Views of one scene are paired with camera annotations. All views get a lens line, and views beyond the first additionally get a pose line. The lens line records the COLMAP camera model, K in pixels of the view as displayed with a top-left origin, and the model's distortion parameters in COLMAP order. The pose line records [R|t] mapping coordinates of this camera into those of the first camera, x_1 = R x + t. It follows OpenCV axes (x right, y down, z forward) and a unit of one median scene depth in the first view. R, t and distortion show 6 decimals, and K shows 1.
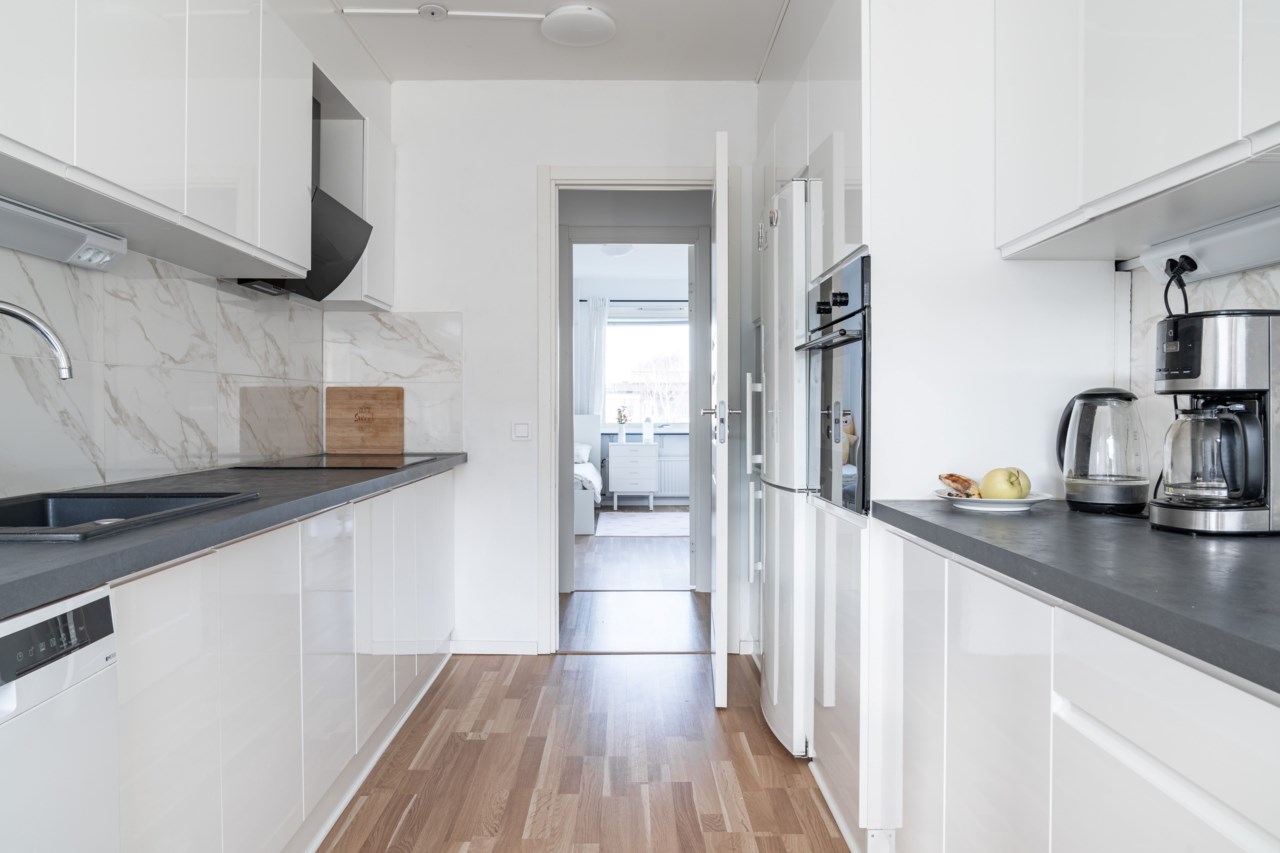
lens RADIAL K [[901.7, 0, 639.7], [0, 901.7, 423.9], [0, 0, 1]] dist [-0.026360, -0.003731]
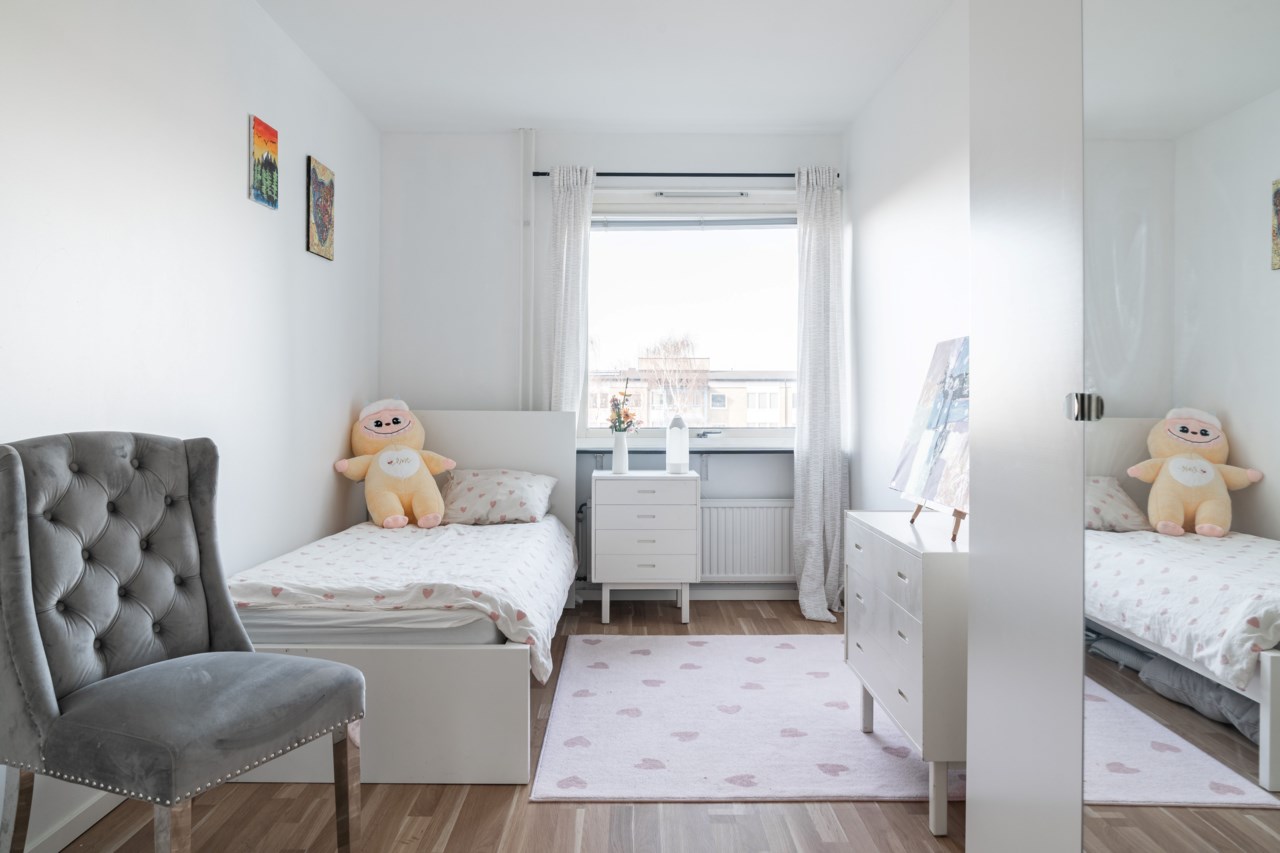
lens RADIAL K [[901.7, 0, 640.5], [0, 901.7, 423.8], [0, 0, 1]] dist [-0.026360, -0.003731]
pose [[0.999967, -0.003245, -0.007440, -0.006047], [0.003336, 0.999921, 0.012150, -0.009053], [0.007400, -0.012175, 0.999899, 0.534861]]
